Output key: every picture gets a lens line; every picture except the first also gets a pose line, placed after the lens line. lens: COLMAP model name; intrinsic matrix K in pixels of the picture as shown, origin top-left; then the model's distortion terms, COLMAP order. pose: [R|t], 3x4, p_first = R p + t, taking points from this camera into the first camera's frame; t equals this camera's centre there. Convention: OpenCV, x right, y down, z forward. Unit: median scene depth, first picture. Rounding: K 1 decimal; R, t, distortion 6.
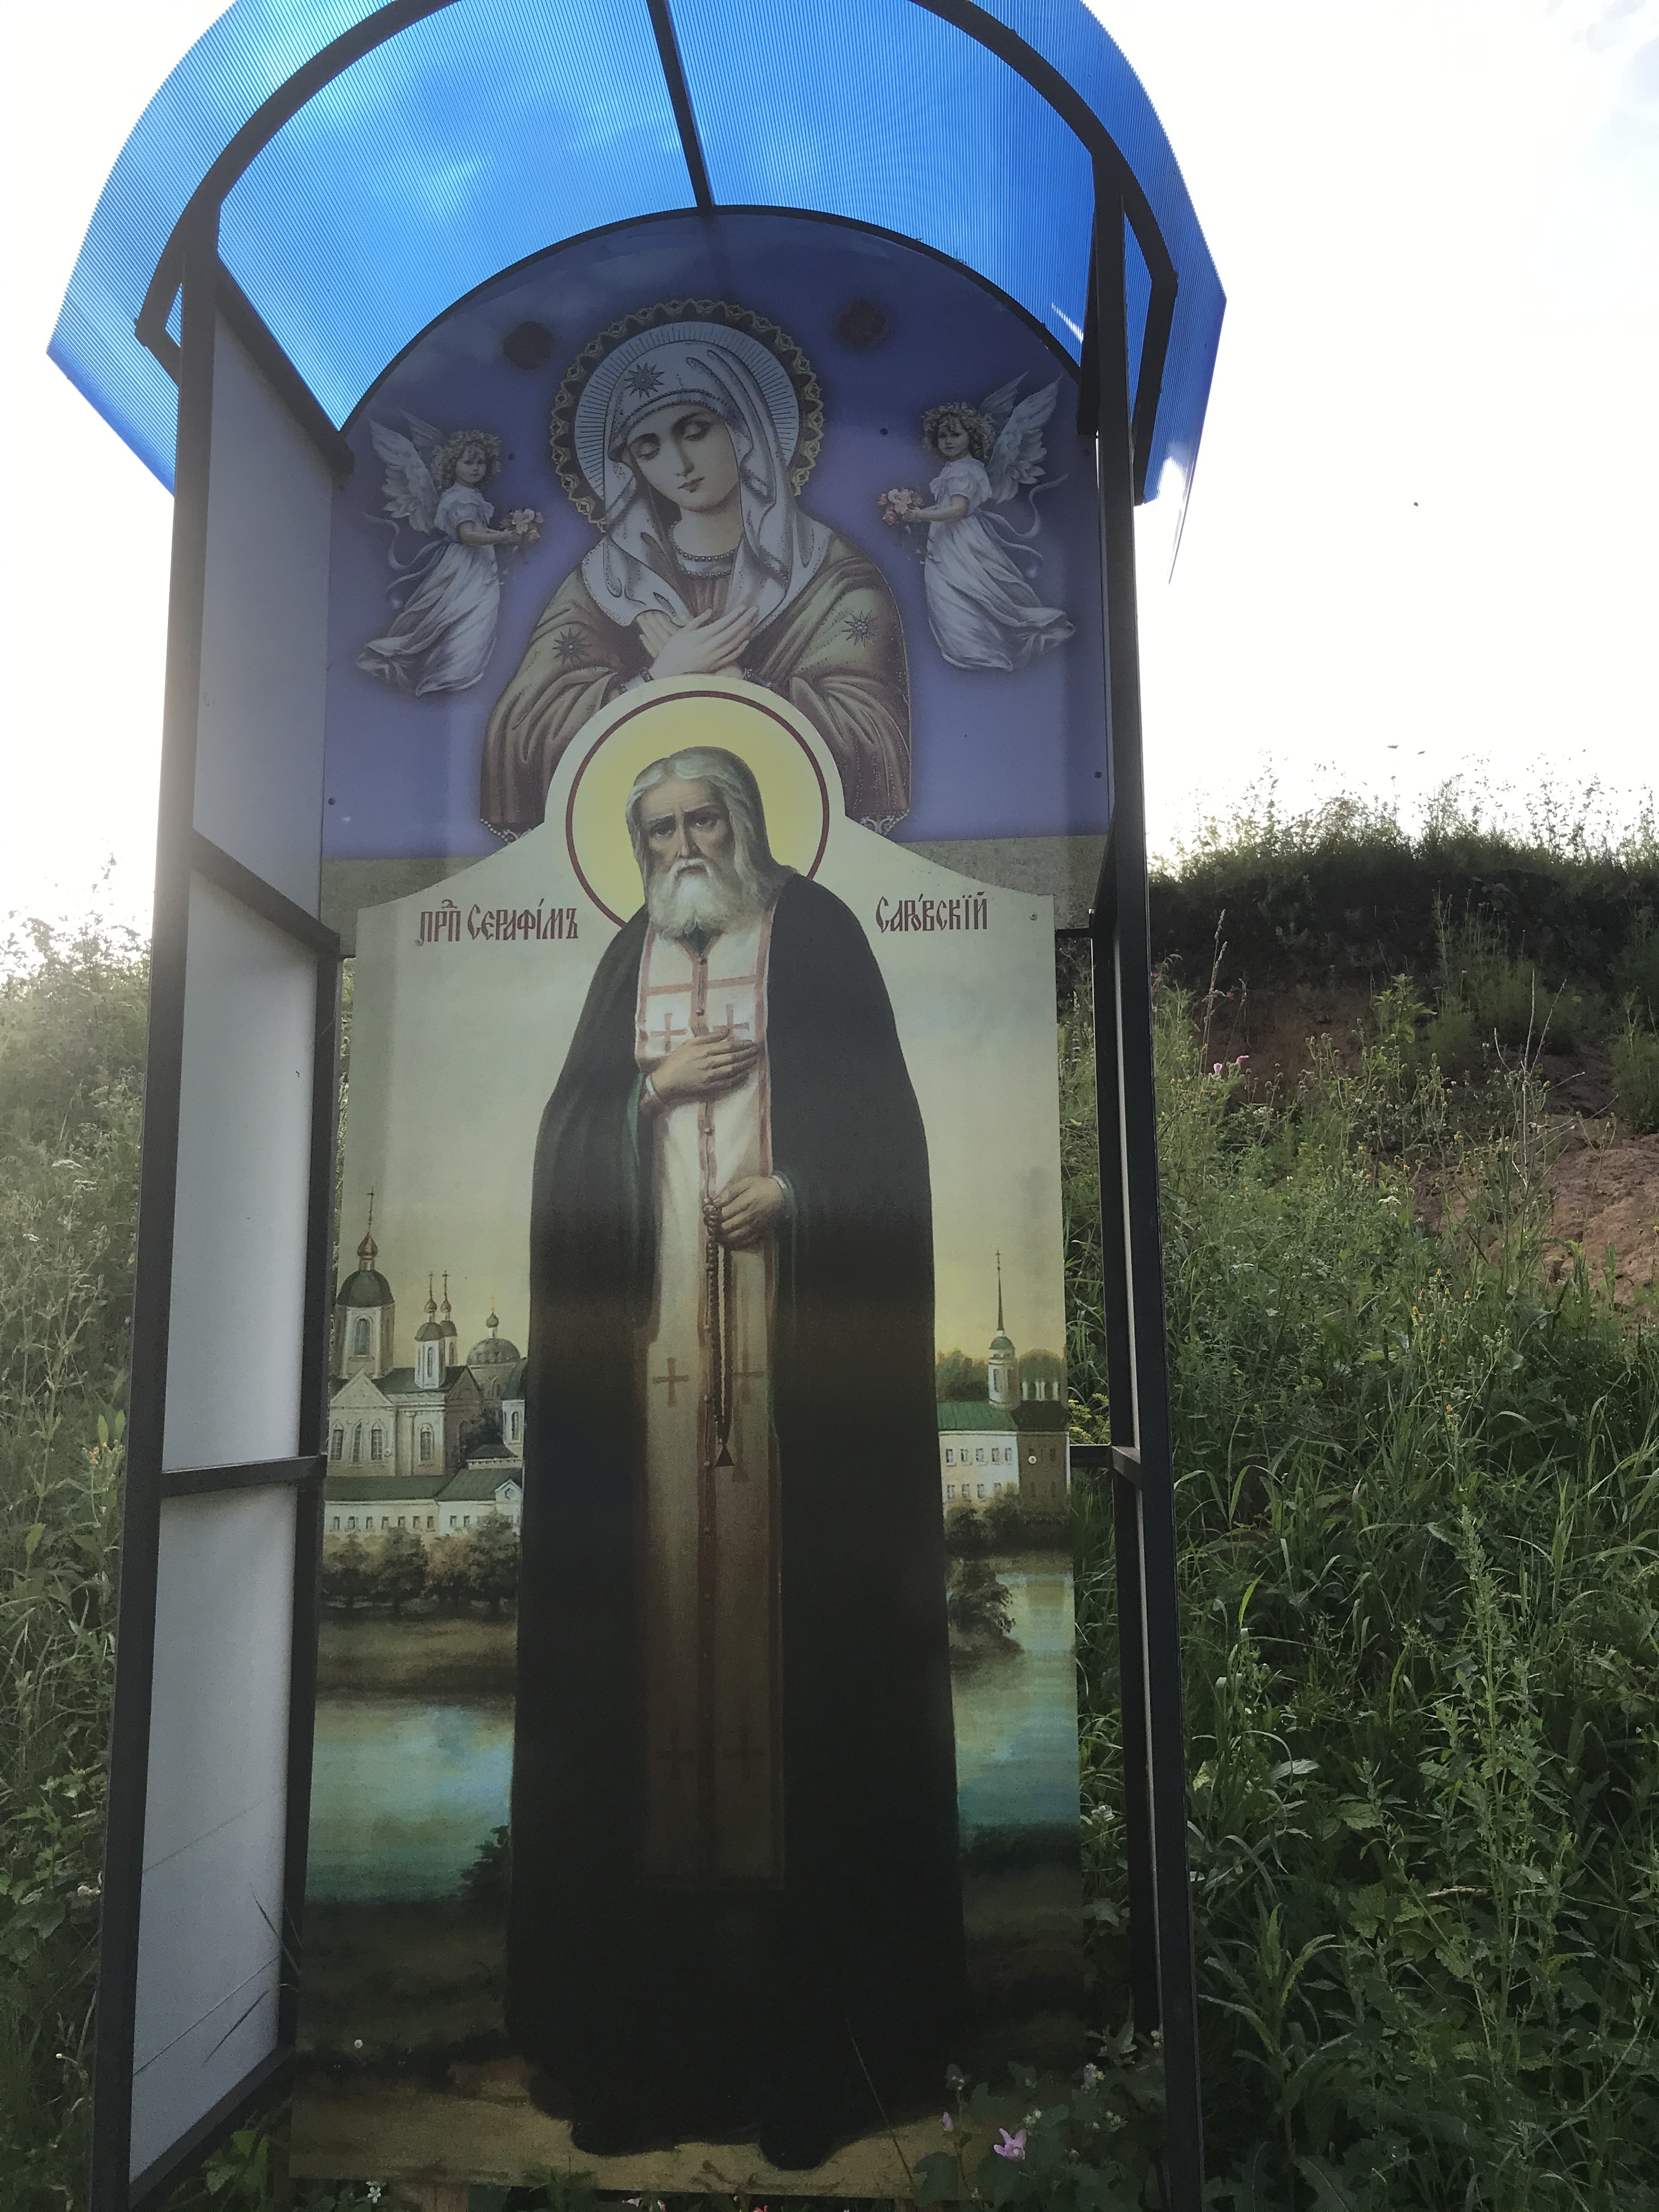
lens RADIAL K [[1782.0, 0, 822.2], [0, 1782.0, 1046.4], [0, 0, 1]] dist [0.003963, -0.022703]
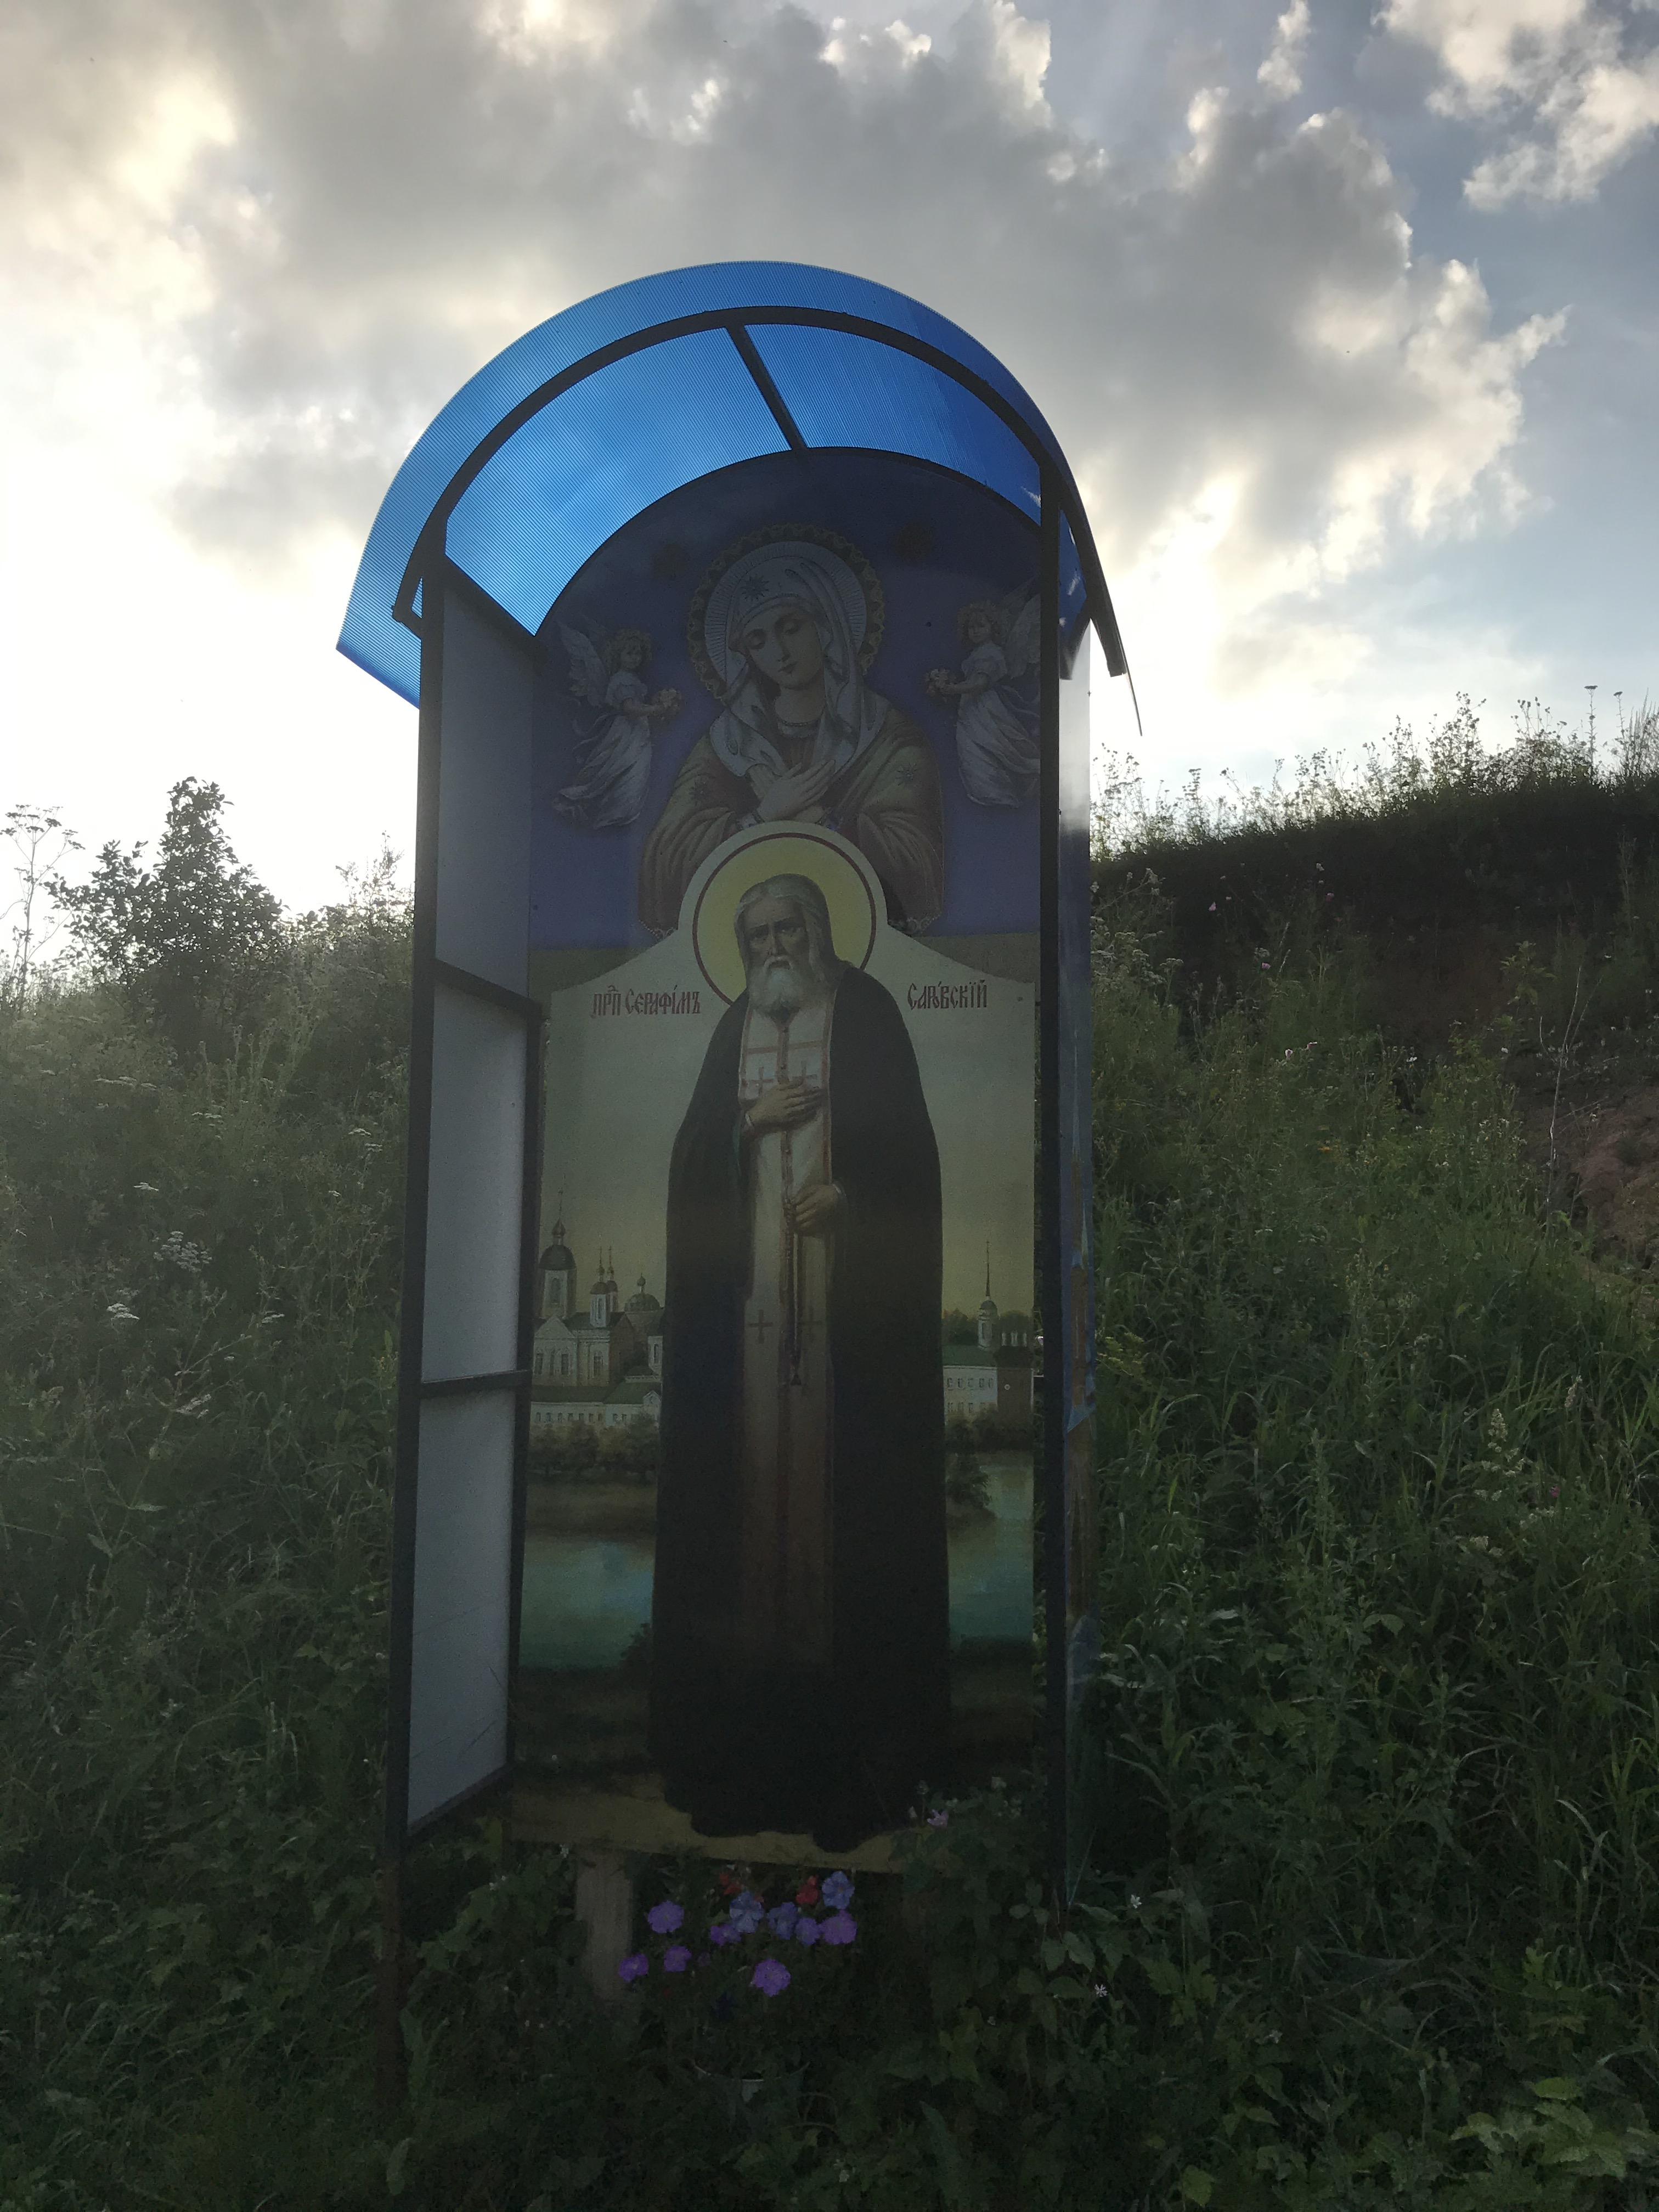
lens RADIAL K [[1913.7, 0, 872.0], [0, 1913.7, 987.8], [0, 0, 1]] dist [0.088477, -0.421564]
pose [[0.990191, -0.001862, -0.139711, 0.212294], [0.007608, 0.999146, 0.040603, -0.141929], [0.139516, -0.041268, 0.989359, -0.493030]]
